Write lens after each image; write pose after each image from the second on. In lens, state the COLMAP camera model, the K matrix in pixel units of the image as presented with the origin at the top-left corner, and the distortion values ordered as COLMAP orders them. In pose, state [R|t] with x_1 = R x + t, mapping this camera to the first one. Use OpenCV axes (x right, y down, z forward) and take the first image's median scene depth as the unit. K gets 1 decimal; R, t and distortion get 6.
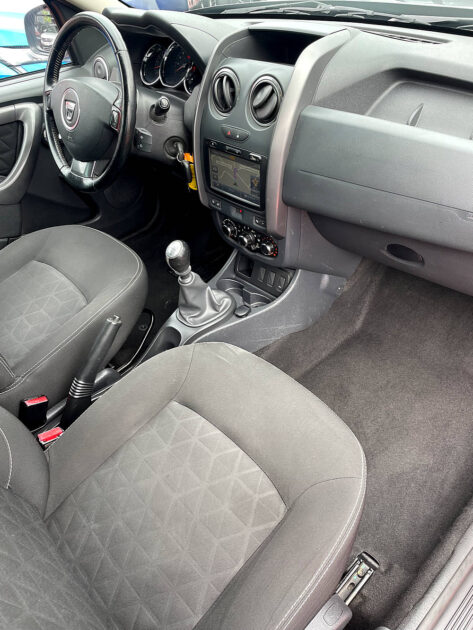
lens RADIAL K [[472.7, 0, 237.0], [0, 472.7, 320.5], [0, 0, 1]] dist [0.027546, -0.041404]
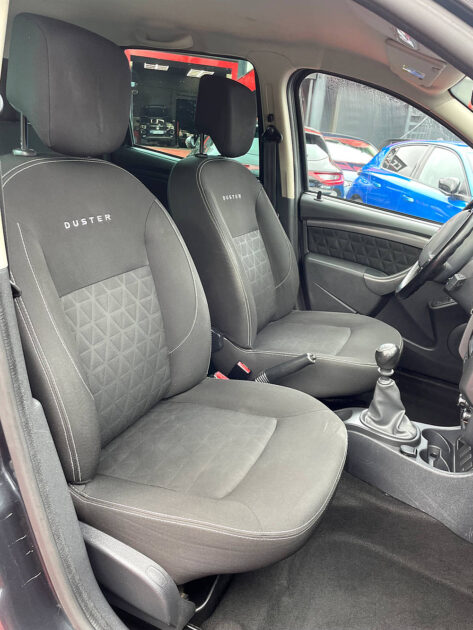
lens RADIAL K [[472.7, 0, 237.1], [0, 472.7, 314.6], [0, 0, 1]] dist [0.027546, -0.041404]
pose [[0.365978, 0.477840, -0.798579, 0.608156], [-0.741938, 0.667816, 0.059577, -0.003498], [0.561772, 0.570693, 0.598934, 0.058917]]
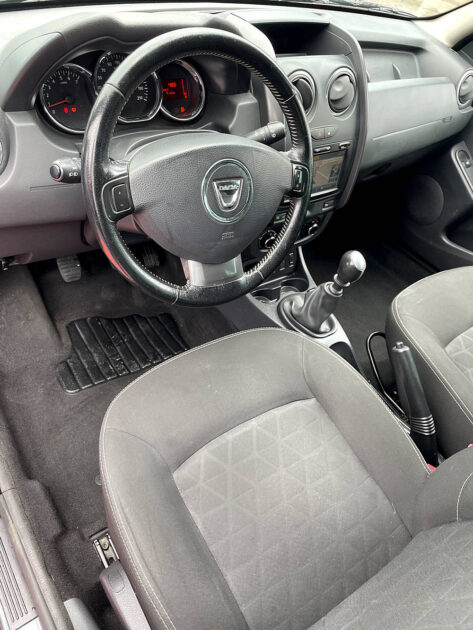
lens RADIAL K [[472.7, 0, 234.7], [0, 472.7, 316.1], [0, 0, 1]] dist [0.027546, -0.041404]
pose [[0.145129, -0.604742, 0.783087, -1.005738], [0.520943, 0.719581, 0.459153, -0.650625], [-0.841164, 0.341307, 0.419468, 0.850313]]
